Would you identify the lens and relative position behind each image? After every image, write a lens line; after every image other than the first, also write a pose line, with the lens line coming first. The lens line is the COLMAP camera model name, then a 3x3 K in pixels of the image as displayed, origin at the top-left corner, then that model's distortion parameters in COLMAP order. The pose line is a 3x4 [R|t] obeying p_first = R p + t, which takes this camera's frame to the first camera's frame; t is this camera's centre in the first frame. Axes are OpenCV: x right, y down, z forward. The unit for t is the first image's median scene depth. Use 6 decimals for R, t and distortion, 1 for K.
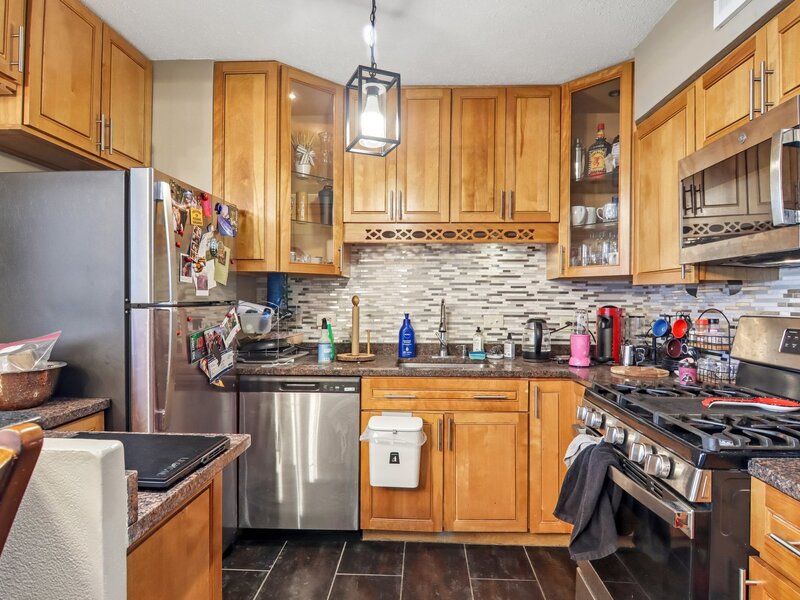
lens RADIAL K [[466.3, 0, 409.6], [0, 466.3, 299.4], [0, 0, 1]] dist [-0.001911, -0.015403]
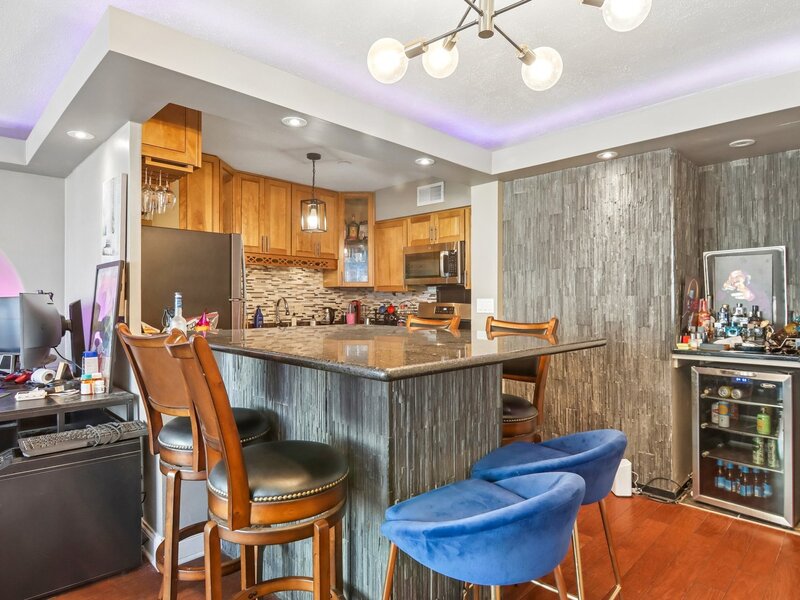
lens RADIAL K [[466.3, 0, 409.6], [0, 466.3, 299.4], [0, 0, 1]] dist [-0.001911, -0.015403]
pose [[0.674018, -0.002071, 0.738712, -1.074984], [0.001416, 0.999998, 0.001511, 0.007036], [-0.738714, 0.000028, 0.674019, -0.665298]]
